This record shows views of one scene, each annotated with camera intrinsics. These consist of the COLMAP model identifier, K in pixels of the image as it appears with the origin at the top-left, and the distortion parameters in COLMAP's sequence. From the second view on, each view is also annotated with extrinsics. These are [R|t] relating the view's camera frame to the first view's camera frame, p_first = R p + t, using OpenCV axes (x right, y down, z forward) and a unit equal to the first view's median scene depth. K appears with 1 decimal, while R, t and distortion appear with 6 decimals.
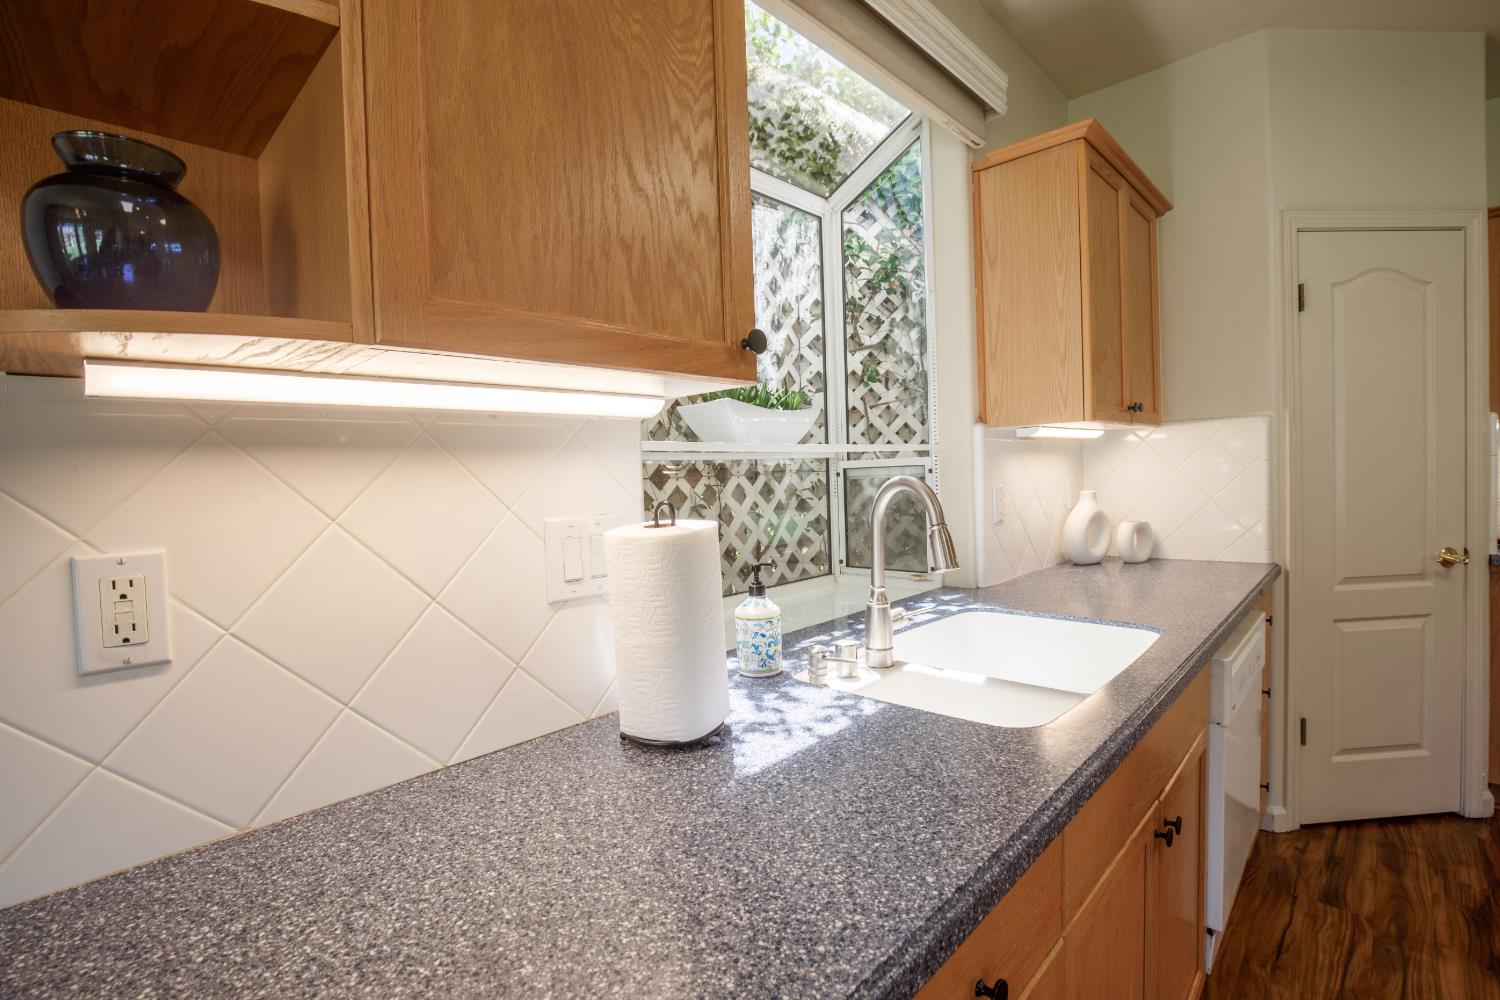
lens RADIAL K [[694.0, 0, 742.5], [0, 694.0, 501.9], [0, 0, 1]] dist [-0.025473, 0.001374]
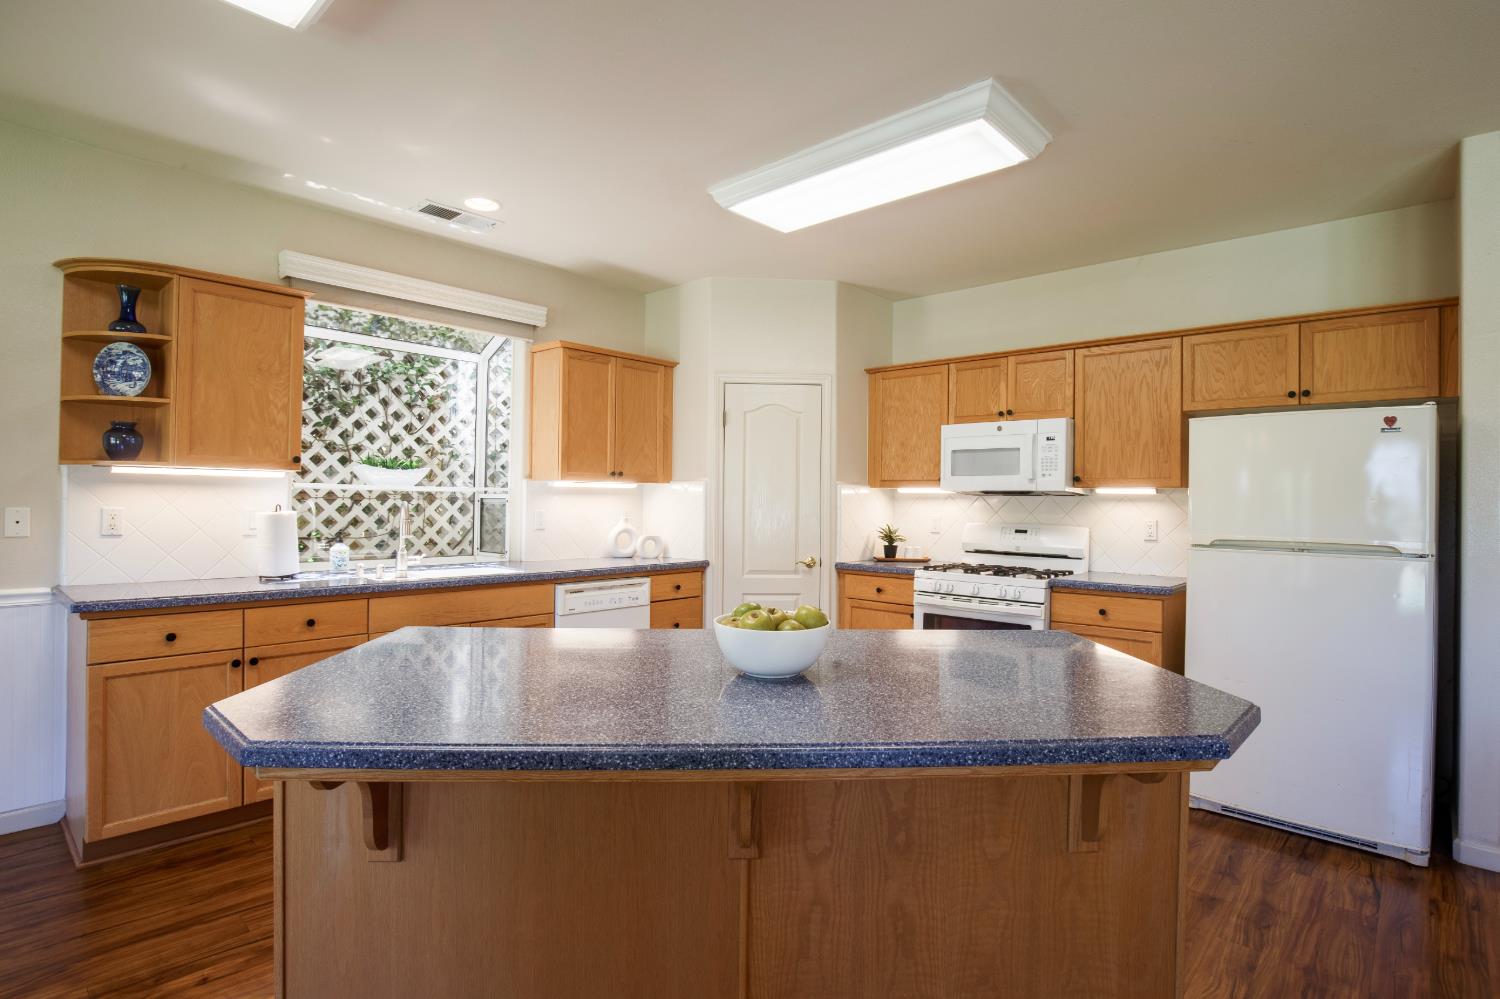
lens RADIAL K [[754.2, 0, 713.7], [0, 754.2, 489.9], [0, 0, 1]] dist [0.019555, 0.000041]
pose [[0.998135, 0.045285, -0.040936, 0.873464], [-0.047716, 0.997028, -0.060488, 0.023632], [0.038075, 0.062328, 0.997329, -1.050352]]
